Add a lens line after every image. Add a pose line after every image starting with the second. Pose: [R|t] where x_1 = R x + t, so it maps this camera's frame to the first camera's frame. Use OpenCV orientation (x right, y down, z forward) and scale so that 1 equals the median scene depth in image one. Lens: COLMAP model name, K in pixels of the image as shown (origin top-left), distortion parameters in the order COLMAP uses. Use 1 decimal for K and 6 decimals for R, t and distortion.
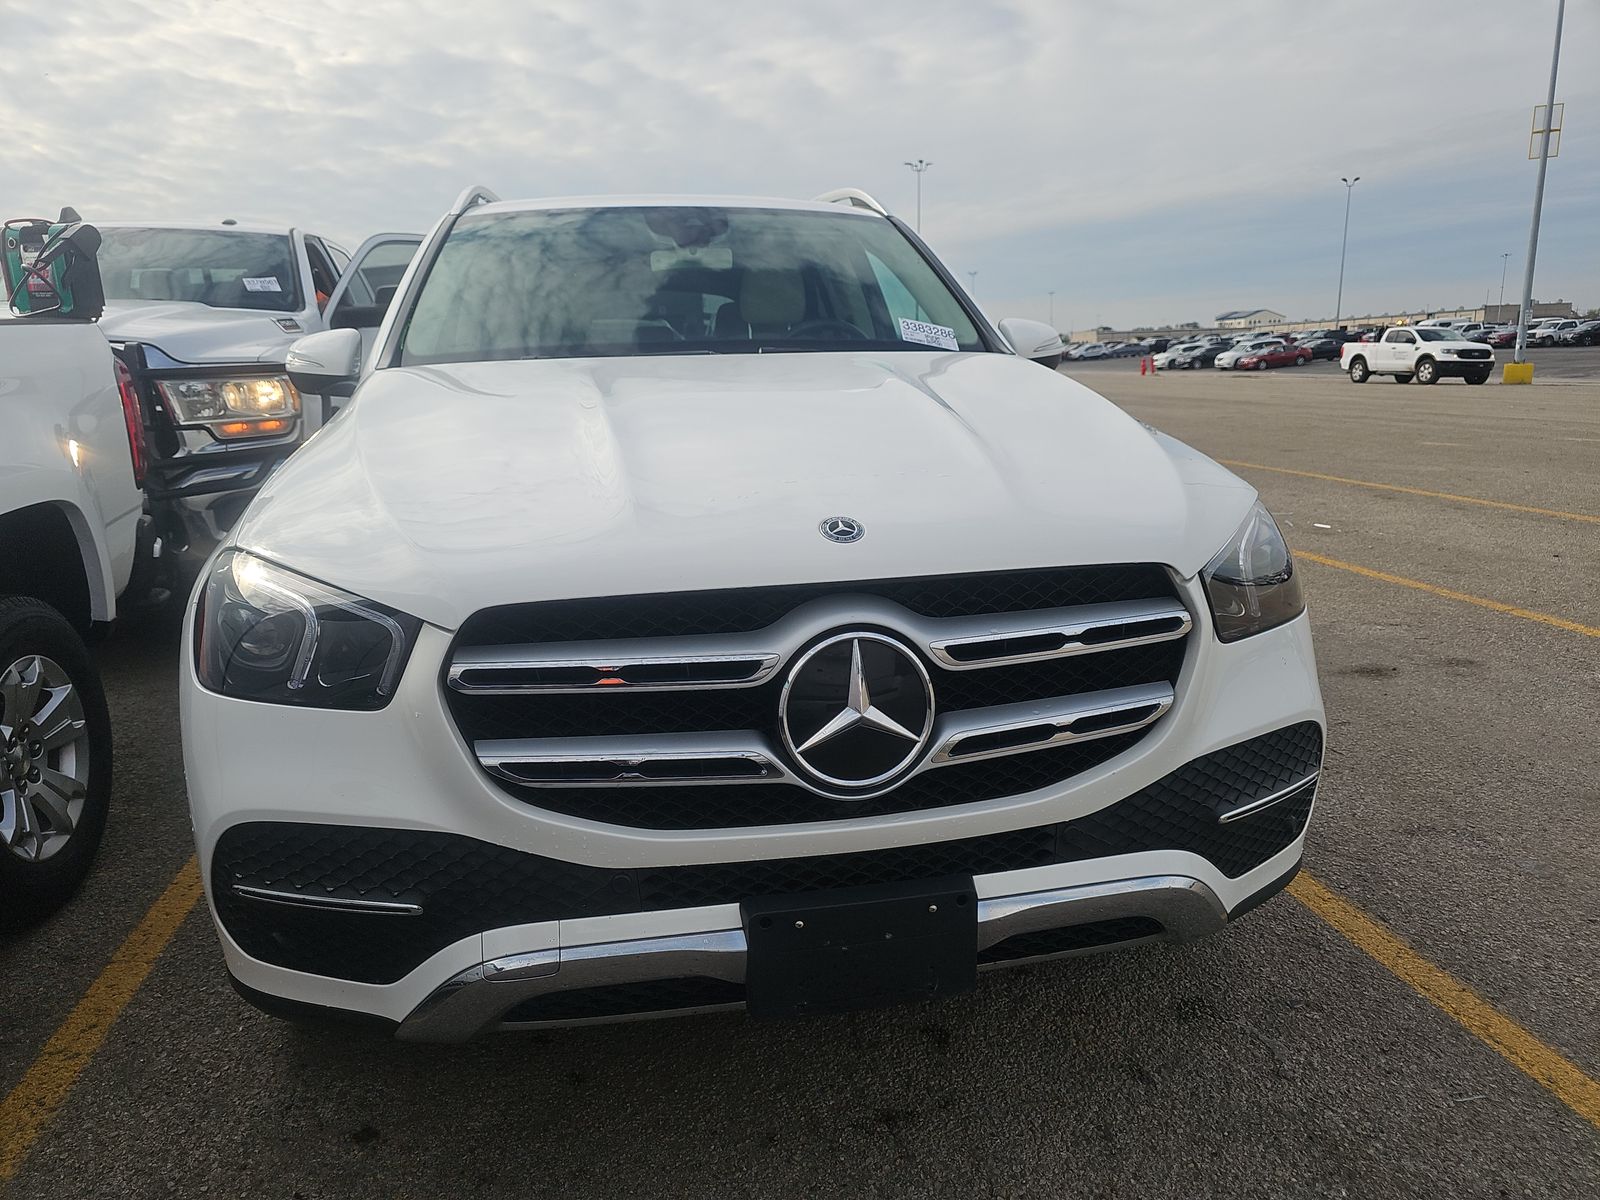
lens RADIAL K [[1045.5, 0, 803.7], [0, 1045.5, 605.9], [0, 0, 1]] dist [0.035376, -0.025012]
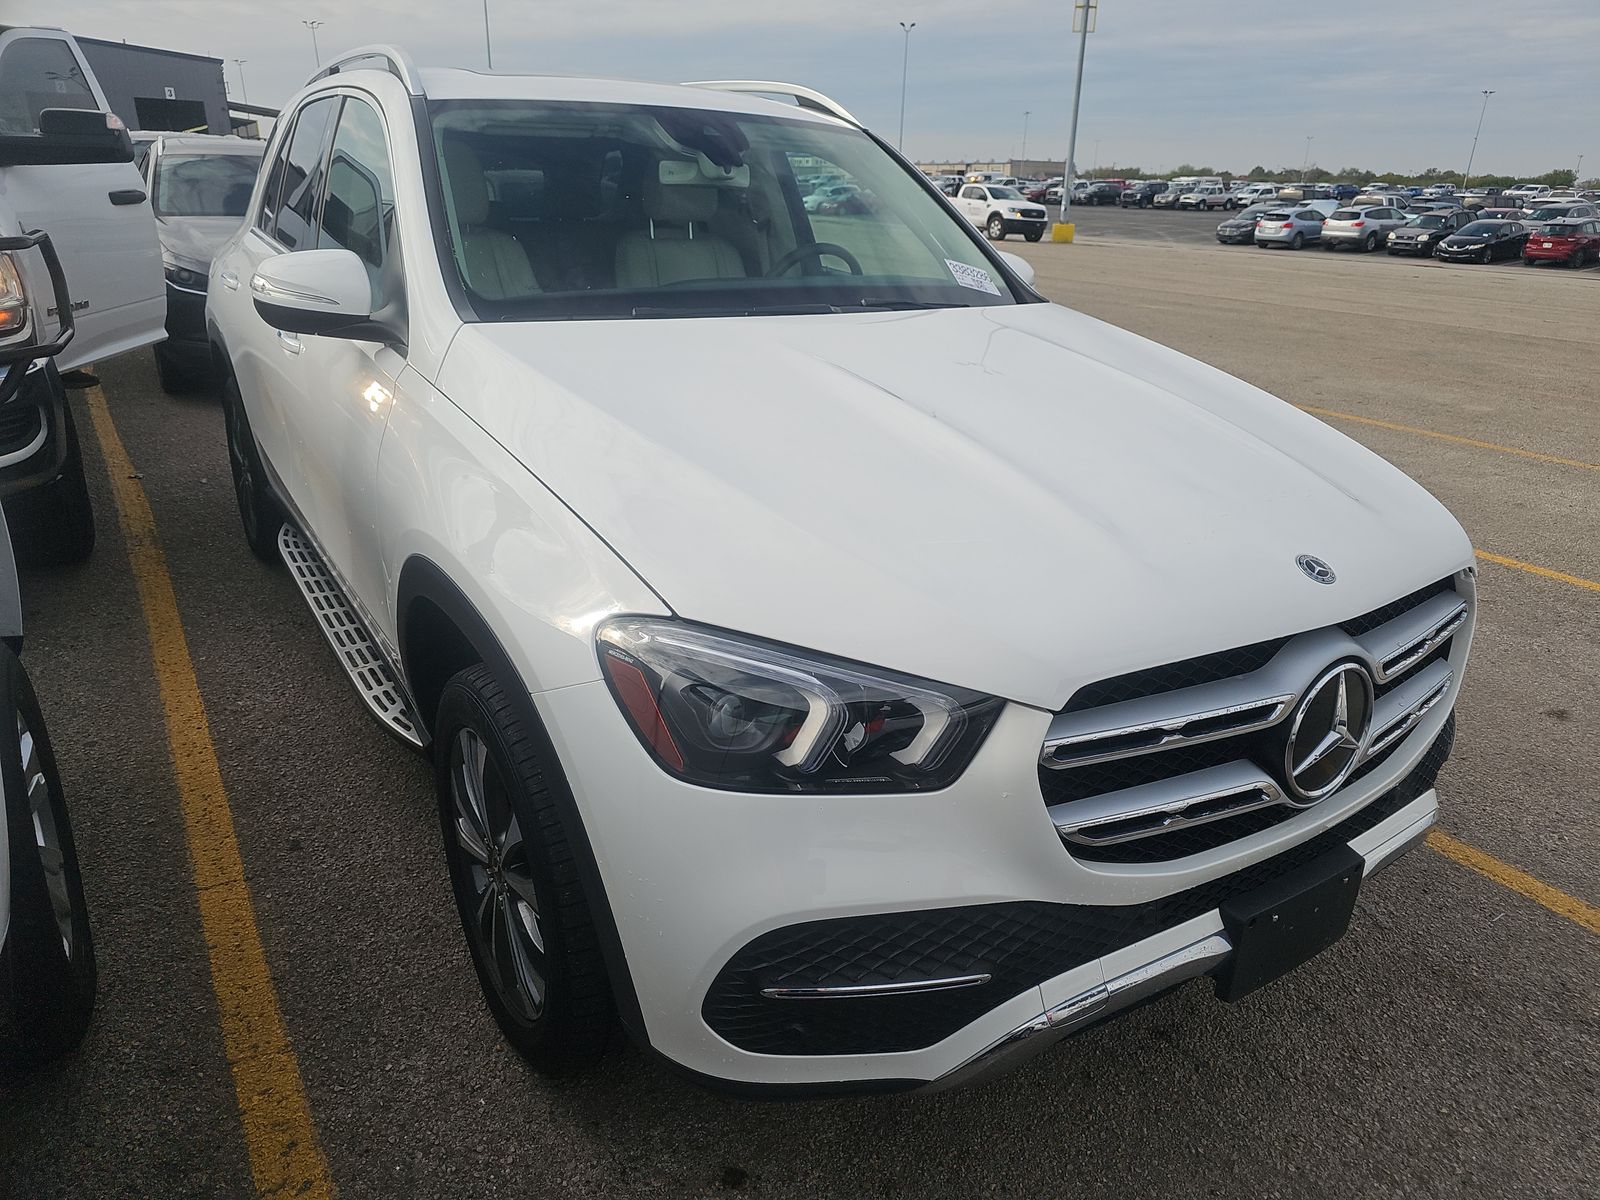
lens RADIAL K [[1045.5, 0, 803.7], [0, 1045.5, 605.9], [0, 0, 1]] dist [0.035376, -0.025012]
pose [[0.923644, -0.089780, 0.372588, -0.268738], [0.031442, 0.986648, 0.159801, -0.070795], [-0.381960, -0.135884, 0.914135, 0.061117]]
